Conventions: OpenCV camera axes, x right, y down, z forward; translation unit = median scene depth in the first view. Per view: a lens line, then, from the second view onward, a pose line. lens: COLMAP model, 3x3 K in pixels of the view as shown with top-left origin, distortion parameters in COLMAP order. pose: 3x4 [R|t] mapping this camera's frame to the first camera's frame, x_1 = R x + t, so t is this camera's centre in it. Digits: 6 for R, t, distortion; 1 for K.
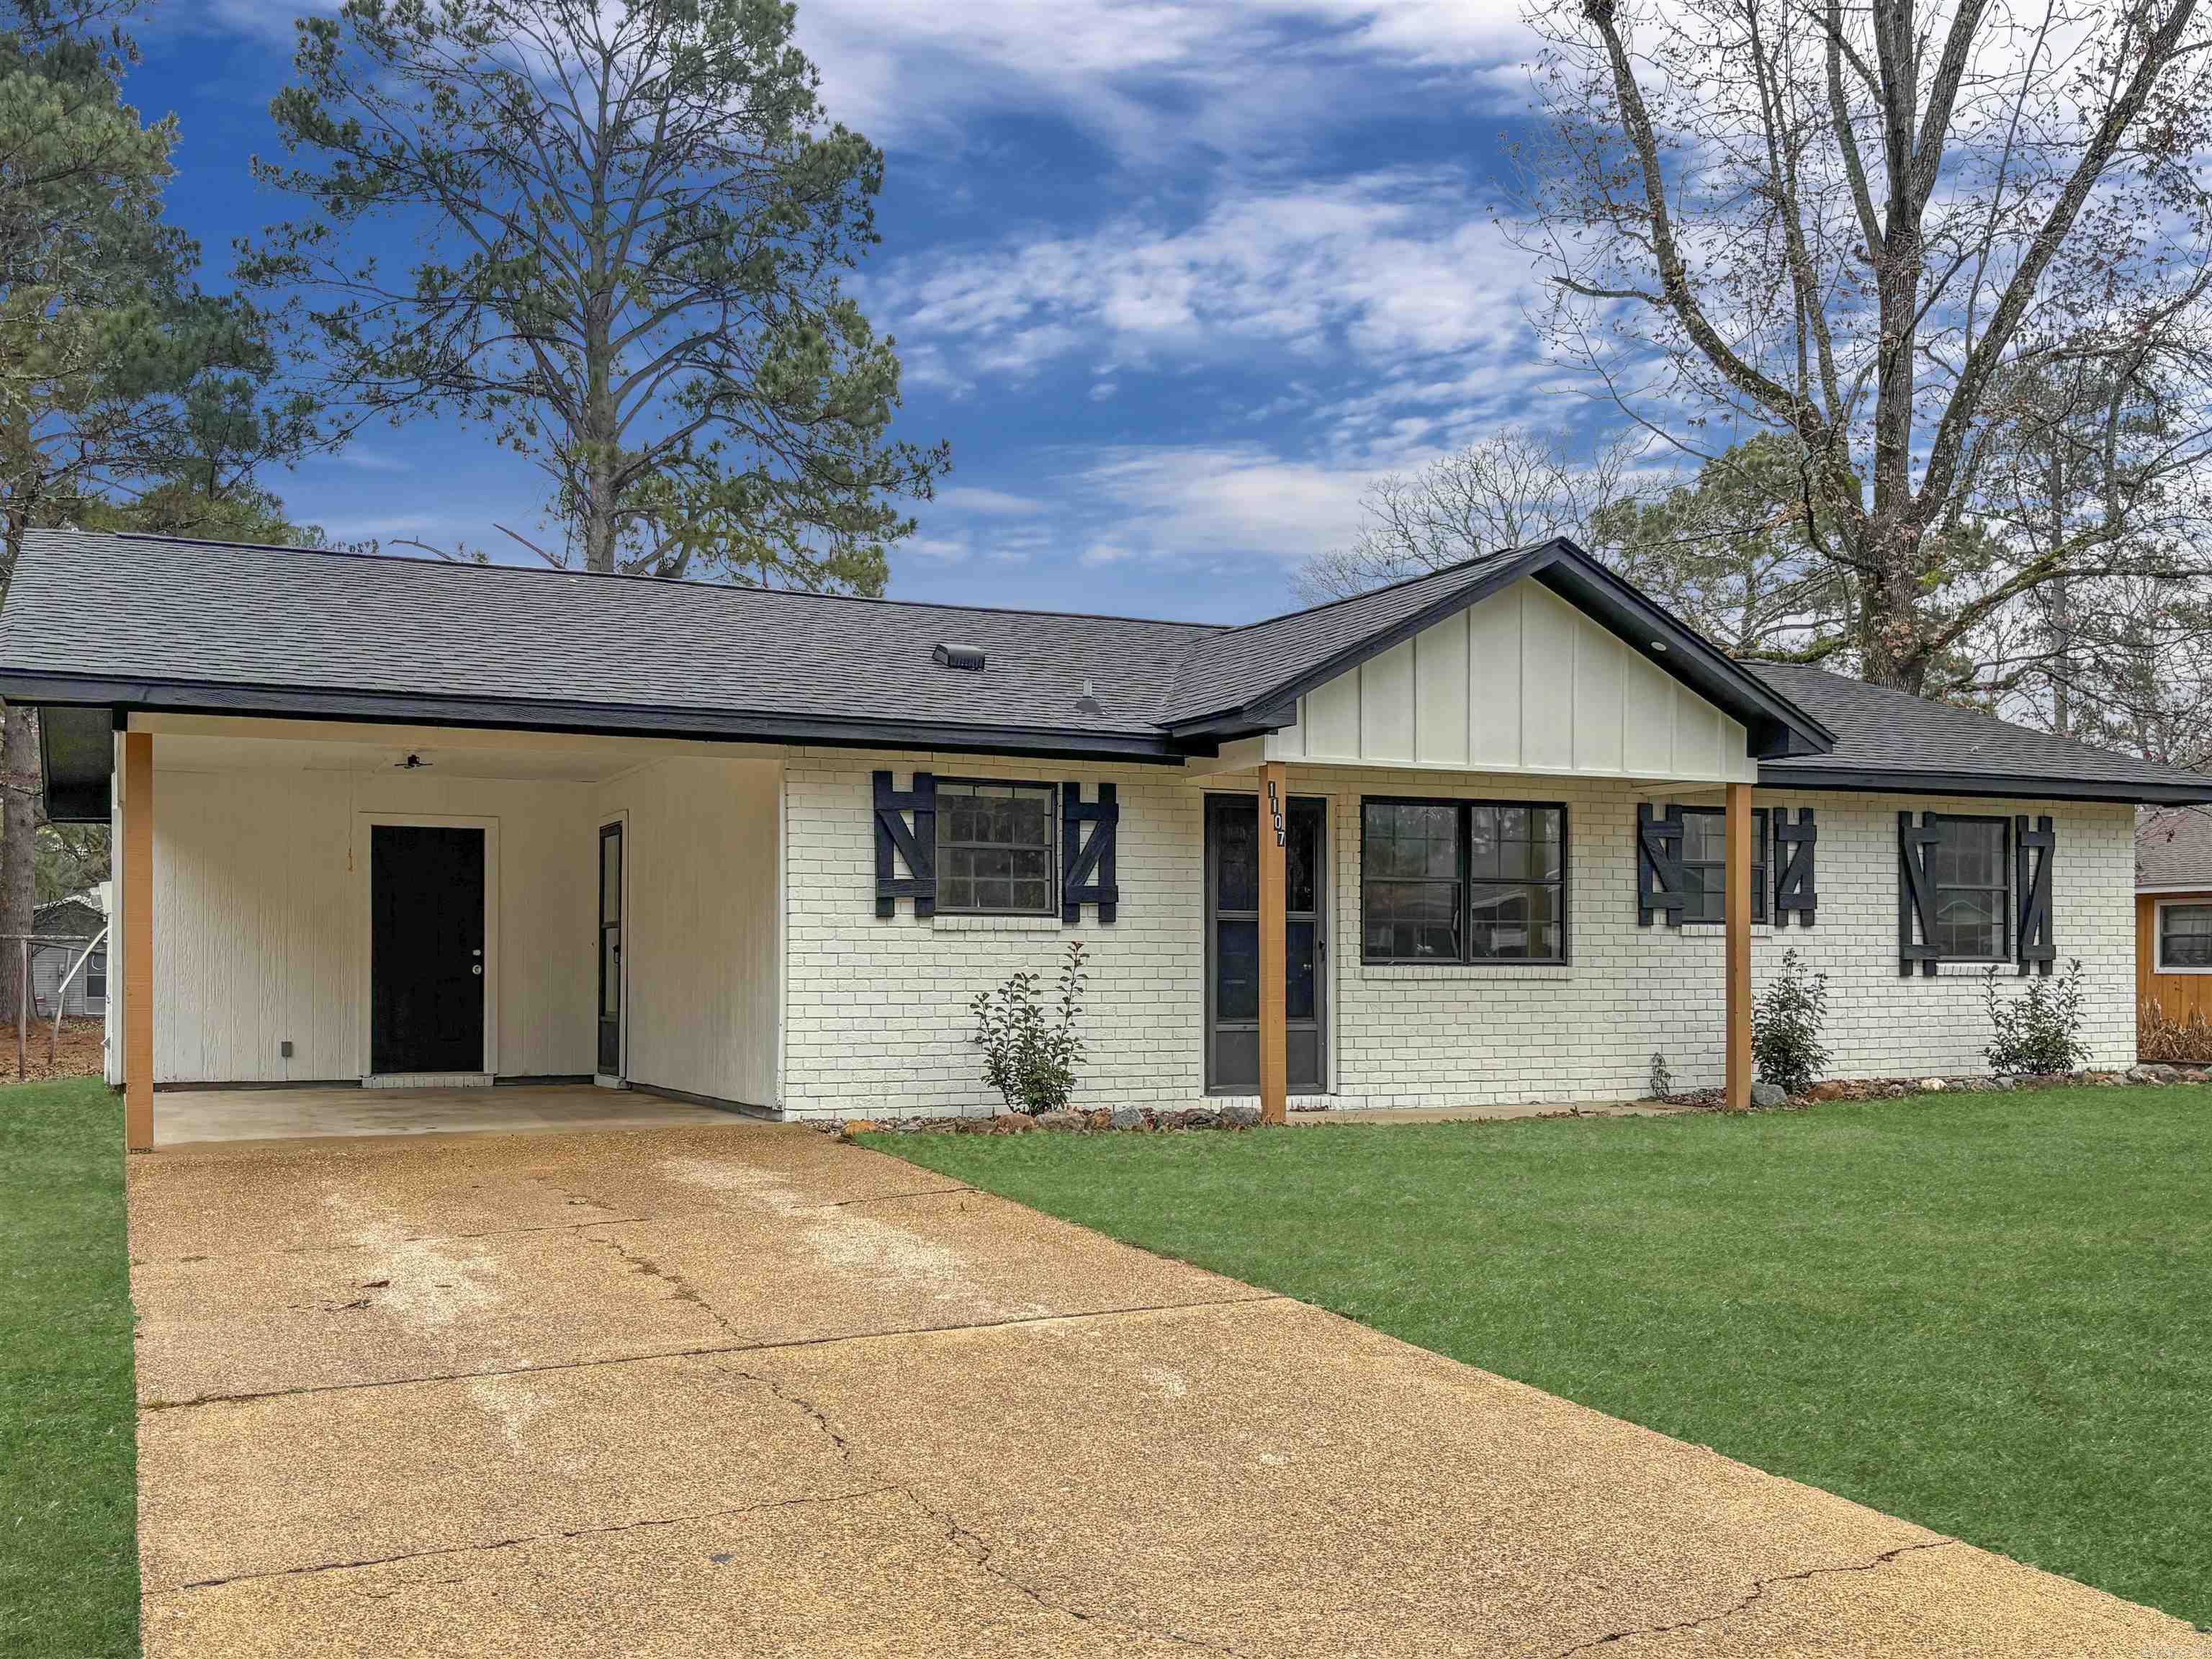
lens RADIAL K [[2064.9, 0, 1106.0], [0, 2064.9, 829.5], [0, 0, 1]] dist [0.010720, -0.007438]
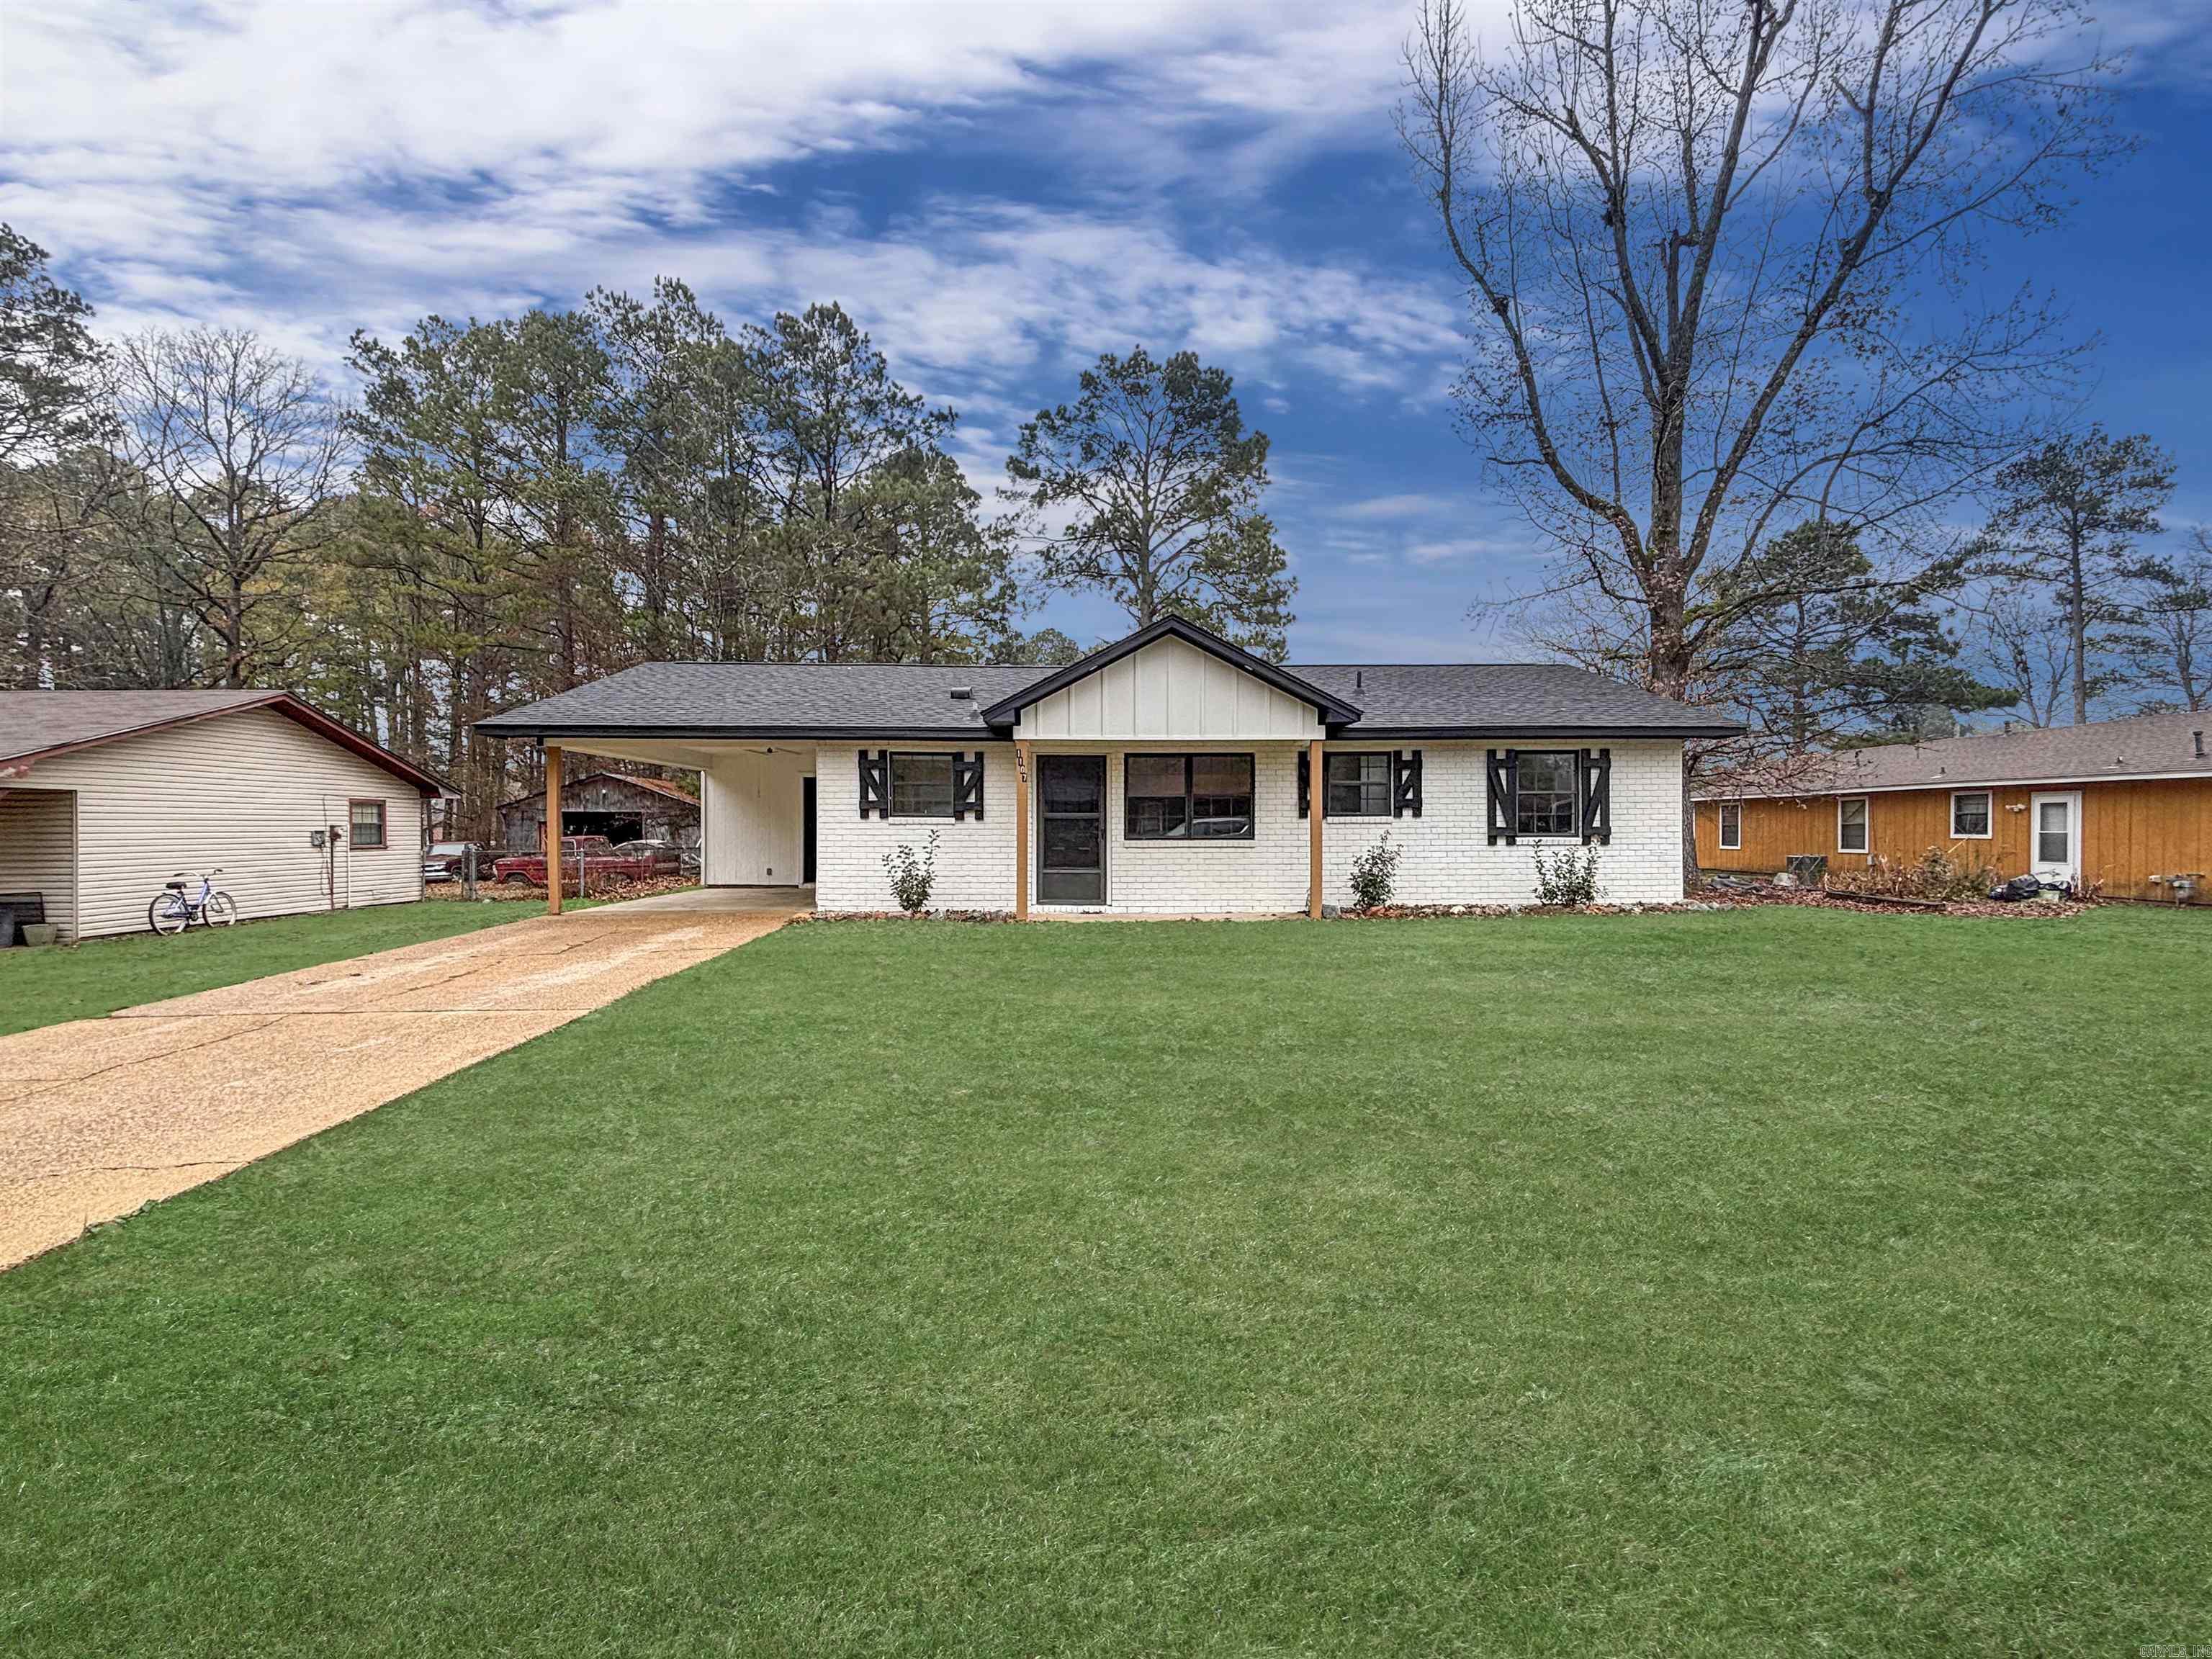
lens RADIAL K [[966.0, 0, 1105.9], [0, 966.0, 773.8], [0, 0, 1]] dist [-0.000309, 0.000331]
pose [[0.917529, -0.025936, -0.396823, 0.450914], [0.028773, 0.999585, 0.001195, 0.001661], [0.396627, -0.012514, 0.917894, 0.149274]]
